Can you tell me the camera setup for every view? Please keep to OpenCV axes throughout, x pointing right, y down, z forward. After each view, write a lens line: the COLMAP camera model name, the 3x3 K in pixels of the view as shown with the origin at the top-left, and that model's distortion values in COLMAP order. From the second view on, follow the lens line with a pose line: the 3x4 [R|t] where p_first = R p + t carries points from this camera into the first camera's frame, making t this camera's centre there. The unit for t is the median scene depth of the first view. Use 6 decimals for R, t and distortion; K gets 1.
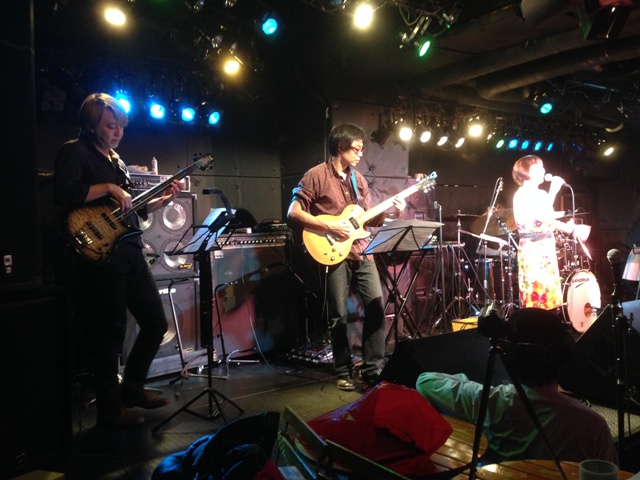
lens RADIAL K [[618.4, 0, 318.4], [0, 618.4, 240.7], [0, 0, 1]] dist [0.016521, 0.000000]
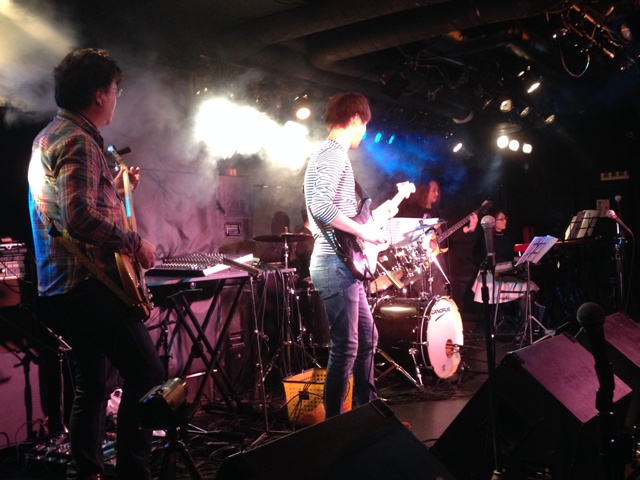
lens RADIAL K [[759.0, 0, 319.1], [0, 759.0, 244.6], [0, 0, 1]] dist [0.005319, 0.000000]
pose [[0.956520, -0.013284, 0.291364, 0.005551], [0.018606, 0.999707, -0.015504, -0.006522], [-0.291073, 0.020251, 0.956487, 0.144491]]
